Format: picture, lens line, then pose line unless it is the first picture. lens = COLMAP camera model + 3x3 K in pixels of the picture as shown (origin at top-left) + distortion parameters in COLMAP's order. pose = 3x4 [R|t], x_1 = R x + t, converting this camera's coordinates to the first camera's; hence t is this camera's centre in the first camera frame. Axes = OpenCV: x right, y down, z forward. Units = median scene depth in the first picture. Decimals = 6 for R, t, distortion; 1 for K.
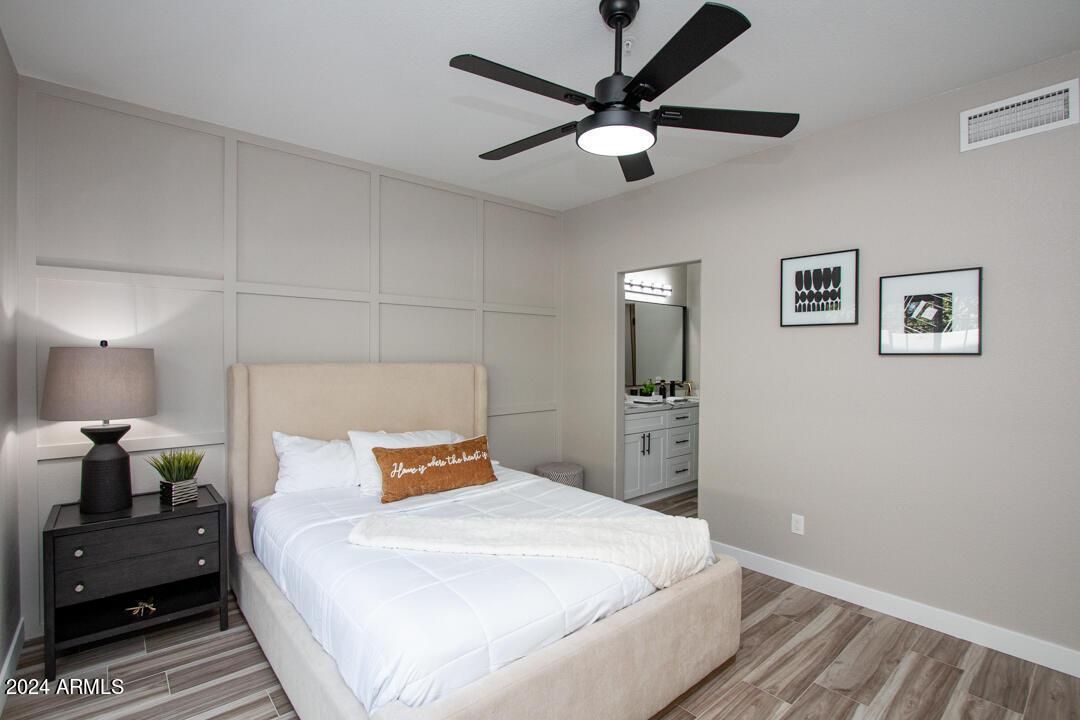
lens RADIAL K [[498.4, 0, 531.7], [0, 498.4, 364.4], [0, 0, 1]] dist [-0.016486, 0.000566]
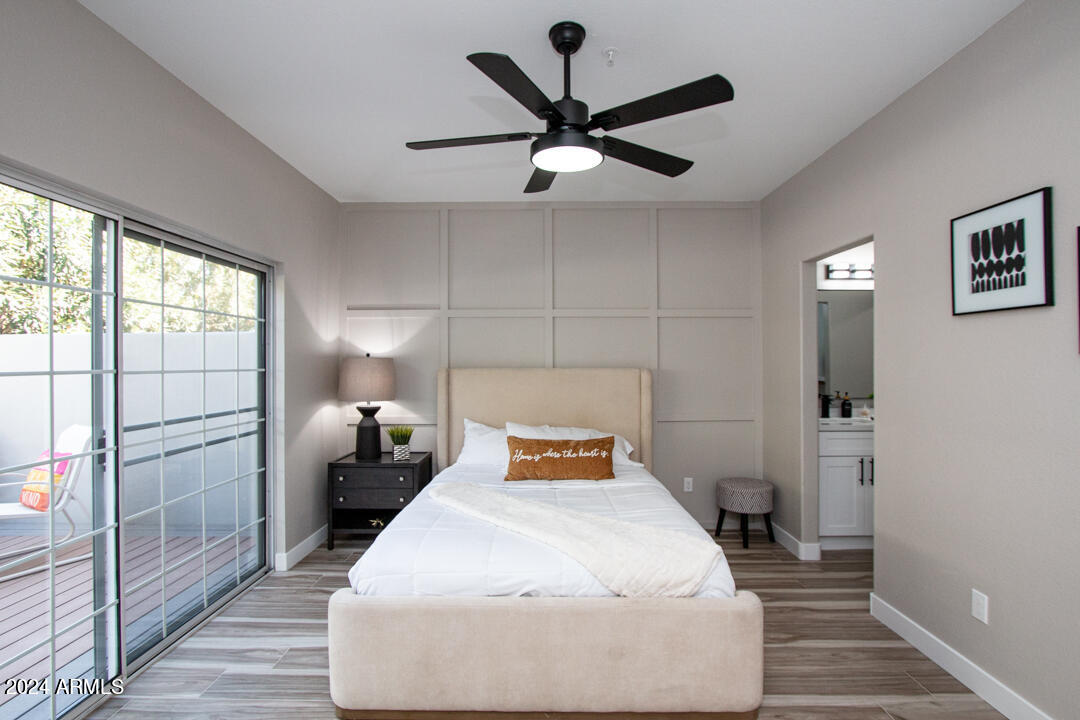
lens RADIAL K [[498.4, 0, 531.7], [0, 498.4, 364.4], [0, 0, 1]] dist [-0.016486, 0.000566]
pose [[0.756888, -0.004105, -0.653532, 0.532857], [-0.005689, 0.999901, -0.012869, 0.004968], [0.653520, 0.013458, 0.756790, 0.092385]]
